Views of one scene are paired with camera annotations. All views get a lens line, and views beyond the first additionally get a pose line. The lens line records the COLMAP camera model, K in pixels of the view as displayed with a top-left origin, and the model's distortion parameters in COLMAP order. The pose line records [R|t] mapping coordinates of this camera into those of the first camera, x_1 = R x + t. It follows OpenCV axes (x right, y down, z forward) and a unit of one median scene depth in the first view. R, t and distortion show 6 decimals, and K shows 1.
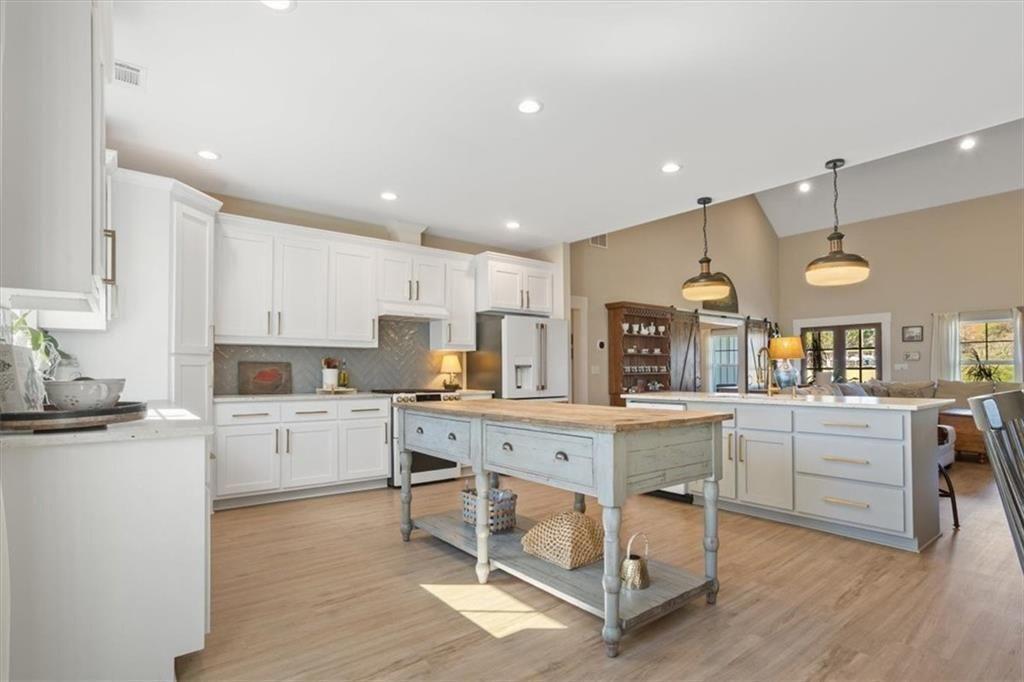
lens RADIAL K [[495.6, 0, 504.2], [0, 495.6, 372.2], [0, 0, 1]] dist [-0.038522, 0.017875]
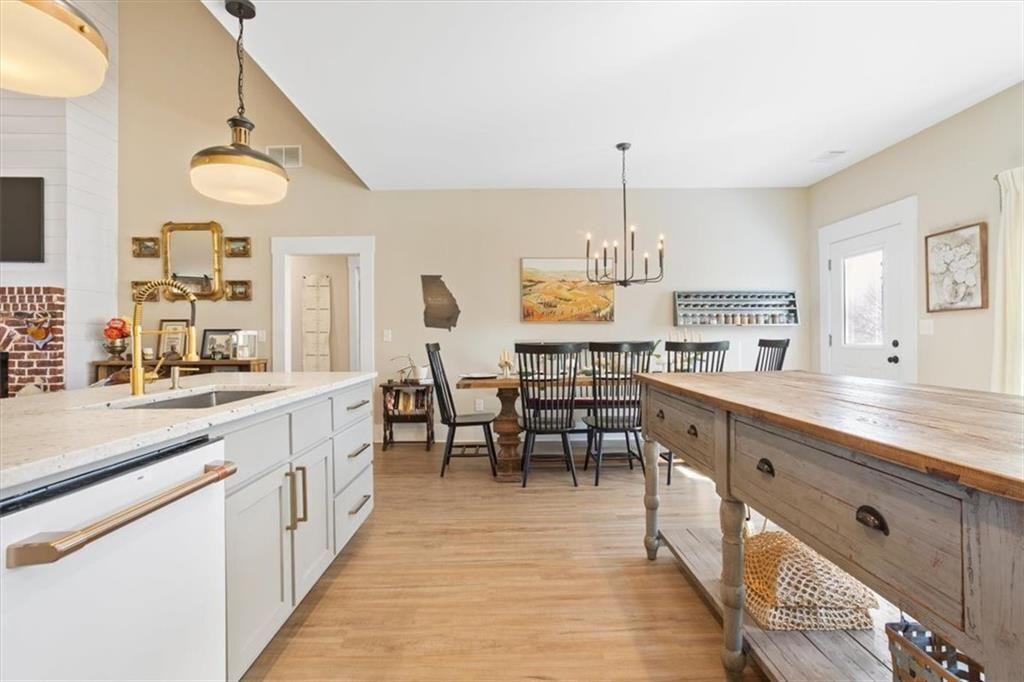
lens RADIAL K [[495.6, 0, 514.6], [0, 495.6, 339.3], [0, 0, 1]] dist [-0.038522, 0.017875]
pose [[-0.806508, 0.008734, 0.591159, 0.022230], [0.012145, 0.999925, 0.001796, 0.004187], [-0.591098, 0.008628, -0.806553, 0.916214]]
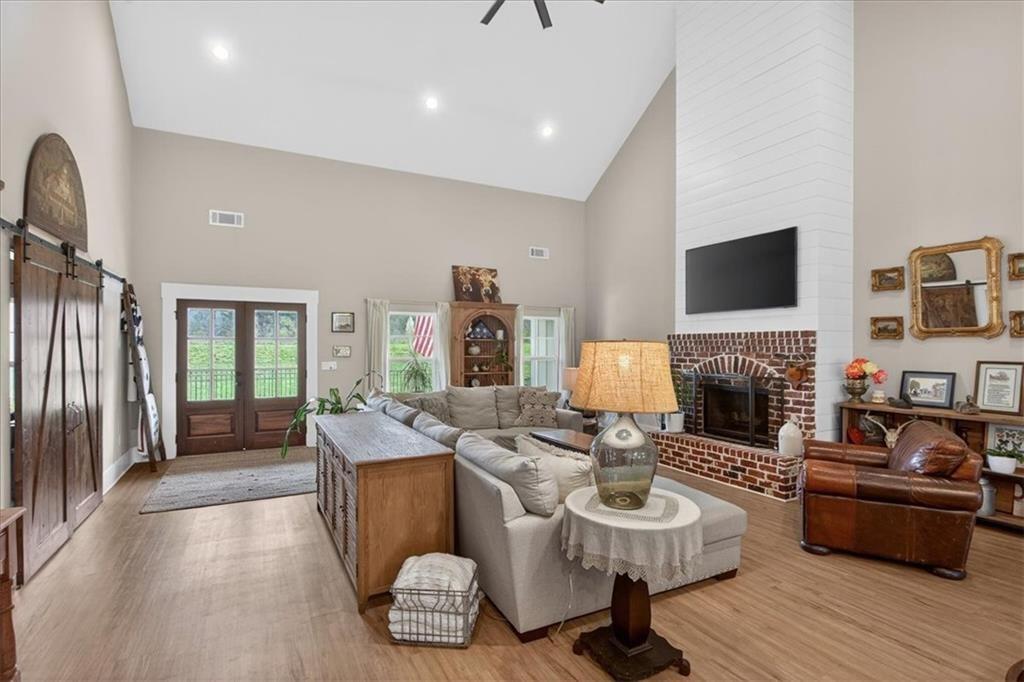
lens RADIAL K [[495.6, 0, 509.8], [0, 495.6, 347.9], [0, 0, 1]] dist [-0.038522, 0.017875]
pose [[0.165037, 0.005303, 0.986273, 0.221962], [-0.000277, 0.999986, -0.005330, -0.063073], [-0.986287, 0.000606, 0.165036, 1.109568]]
